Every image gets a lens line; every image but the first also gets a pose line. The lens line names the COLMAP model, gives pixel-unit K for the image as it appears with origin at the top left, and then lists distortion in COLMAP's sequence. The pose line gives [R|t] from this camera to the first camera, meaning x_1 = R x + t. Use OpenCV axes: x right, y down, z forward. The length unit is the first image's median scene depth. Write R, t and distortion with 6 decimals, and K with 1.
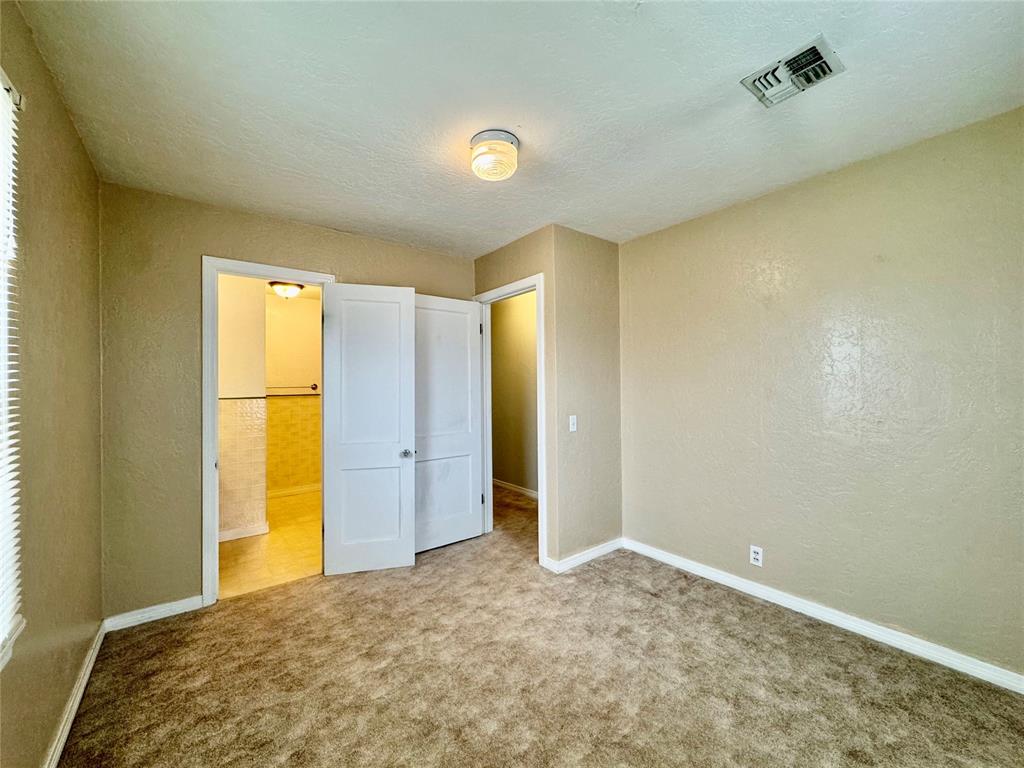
lens RADIAL K [[406.3, 0, 511.5], [0, 406.3, 384.1], [0, 0, 1]] dist [-0.004268, -0.000266]
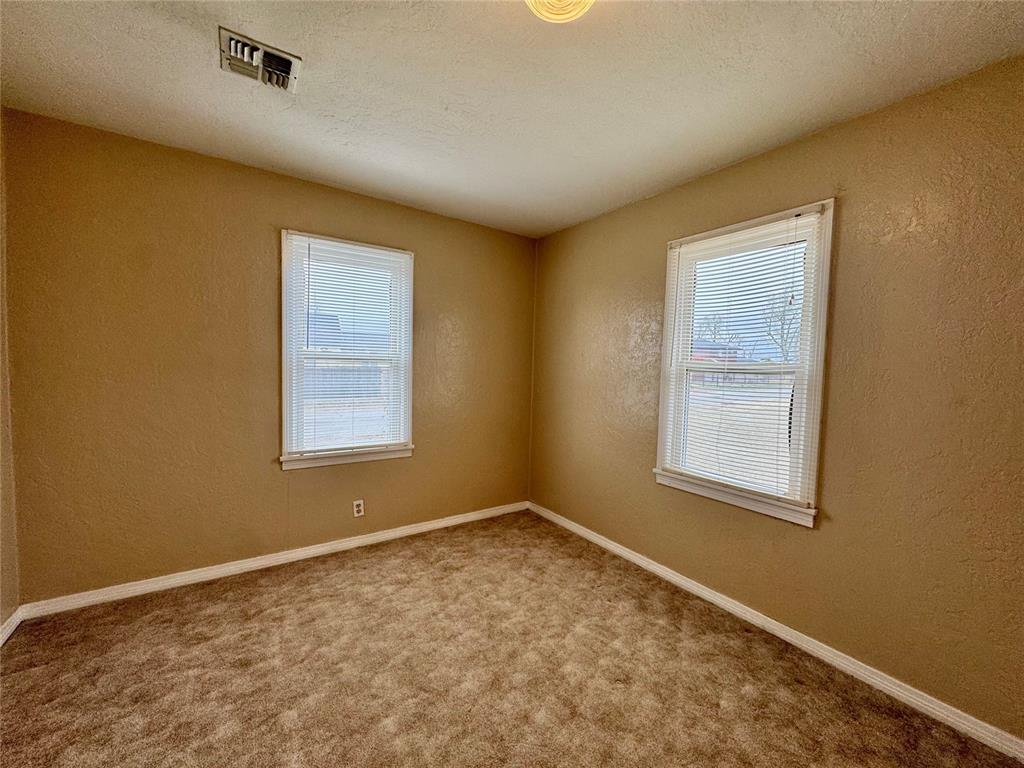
lens RADIAL K [[406.3, 0, 505.9], [0, 406.3, 381.5], [0, 0, 1]] dist [-0.004268, -0.000266]
pose [[-0.997945, -0.016793, 0.061842, -0.012023], [-0.013922, 0.998818, 0.046575, -0.011078], [-0.062551, 0.045618, -0.996999, 1.899621]]
